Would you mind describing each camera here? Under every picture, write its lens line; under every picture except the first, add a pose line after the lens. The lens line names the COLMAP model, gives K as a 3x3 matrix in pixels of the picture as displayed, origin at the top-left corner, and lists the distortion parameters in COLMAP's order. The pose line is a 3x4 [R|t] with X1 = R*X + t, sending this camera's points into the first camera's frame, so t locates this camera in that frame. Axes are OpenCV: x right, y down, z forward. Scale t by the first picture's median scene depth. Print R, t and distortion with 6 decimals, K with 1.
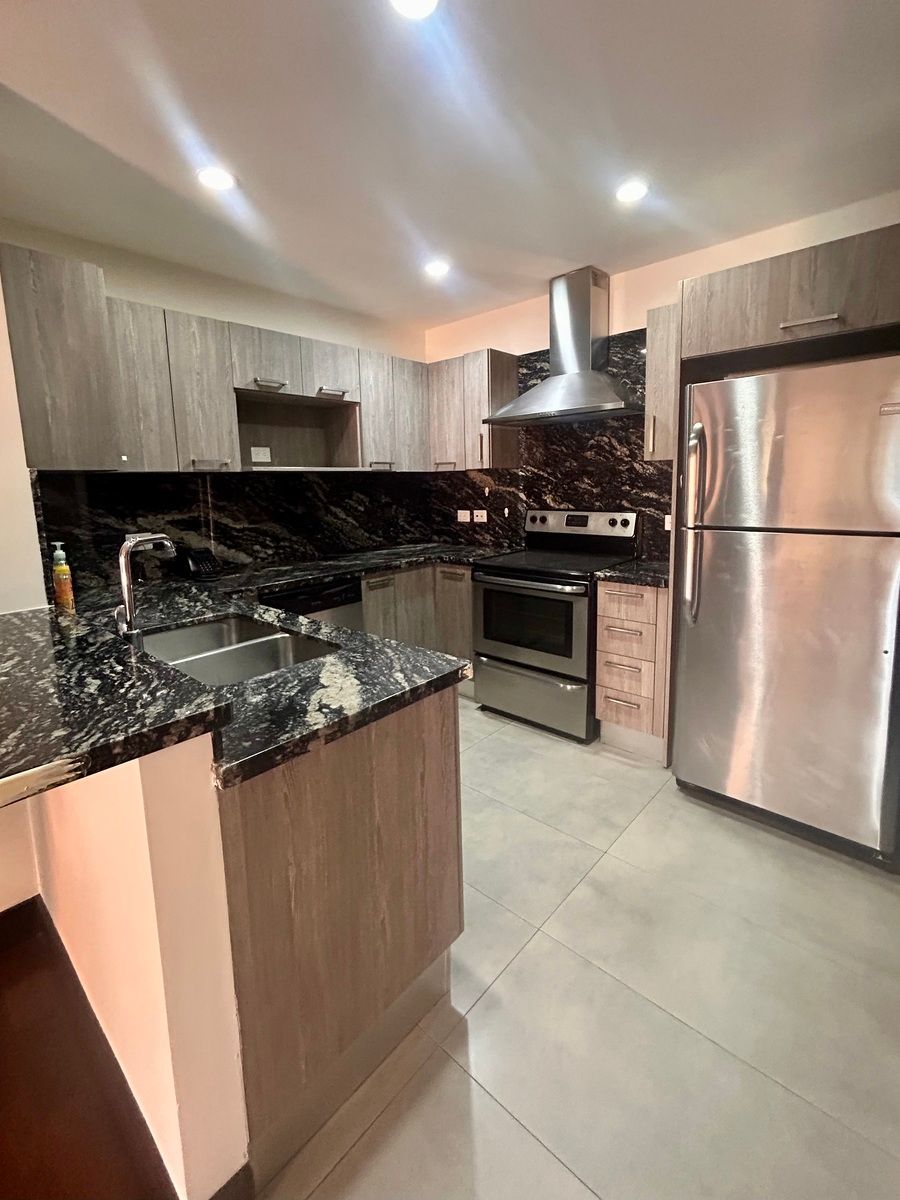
lens RADIAL K [[519.1, 0, 448.7], [0, 519.1, 592.9], [0, 0, 1]] dist [-0.003244, -0.000060]
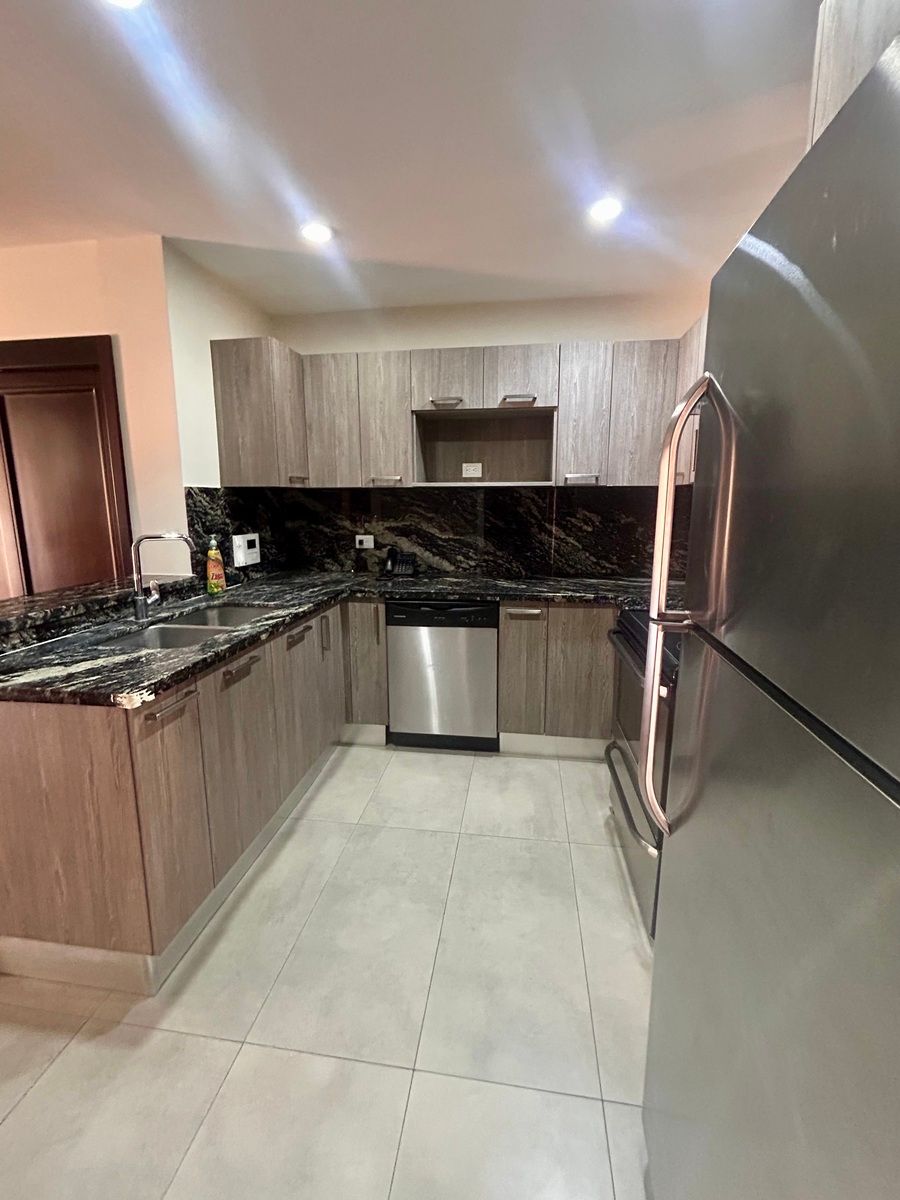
lens RADIAL K [[489.0, 0, 451.0], [0, 489.0, 610.4], [0, 0, 1]] dist [-0.003137, 0.000946]
pose [[0.564054, 0.201231, -0.800843, 0.486437], [-0.183541, 0.976143, 0.116006, -0.102551], [0.805081, 0.081553, 0.587532, 0.432931]]
